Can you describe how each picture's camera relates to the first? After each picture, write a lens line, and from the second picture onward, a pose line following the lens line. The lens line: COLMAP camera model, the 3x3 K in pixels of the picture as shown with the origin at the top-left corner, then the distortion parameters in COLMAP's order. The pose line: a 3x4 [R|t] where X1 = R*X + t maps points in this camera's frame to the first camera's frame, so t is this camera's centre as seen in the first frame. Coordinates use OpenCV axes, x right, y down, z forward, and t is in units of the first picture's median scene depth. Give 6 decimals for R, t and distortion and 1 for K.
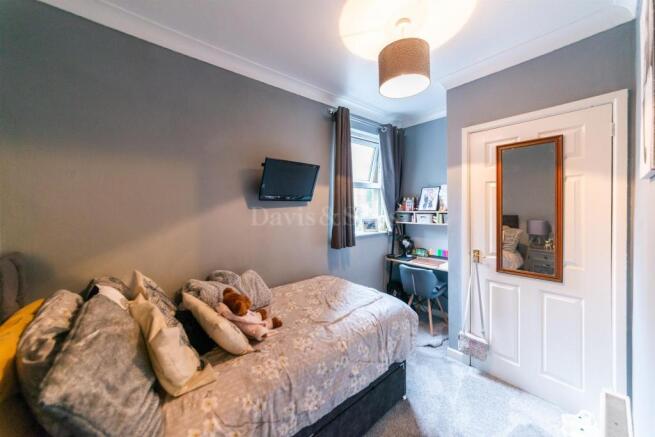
lens RADIAL K [[233.9, 0, 327.1], [0, 233.9, 208.1], [0, 0, 1]] dist [-0.000405, -0.000228]
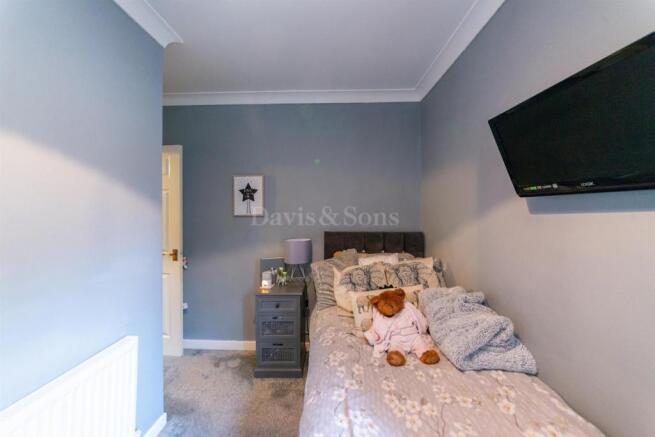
lens RADIAL K [[233.9, 0, 327.1], [0, 233.9, 208.1], [0, 0, 1]] dist [-0.000405, -0.000228]
pose [[-0.673249, 0.007393, -0.739378, 0.333430], [0.002360, 0.999966, 0.007850, -0.012042], [0.739412, 0.003540, -0.673244, 0.890031]]
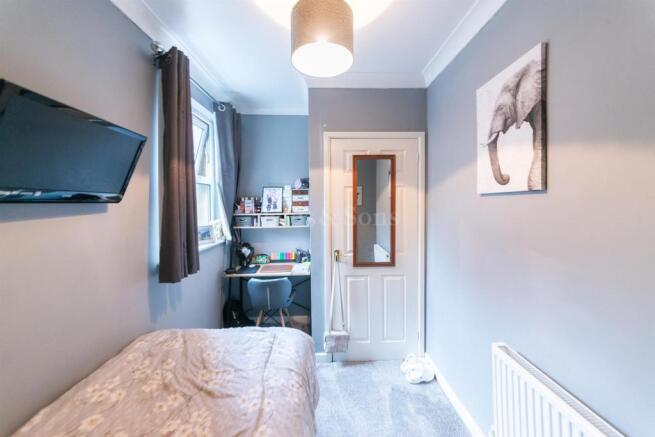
lens RADIAL K [[233.9, 0, 327.1], [0, 233.9, 208.1], [0, 0, 1]] dist [-0.000405, -0.000228]
pose [[0.625002, -0.015322, 0.780473, -0.190449], [0.006454, 0.999875, 0.014461, -0.024222], [-0.780597, -0.004001, 0.625022, 0.336836]]
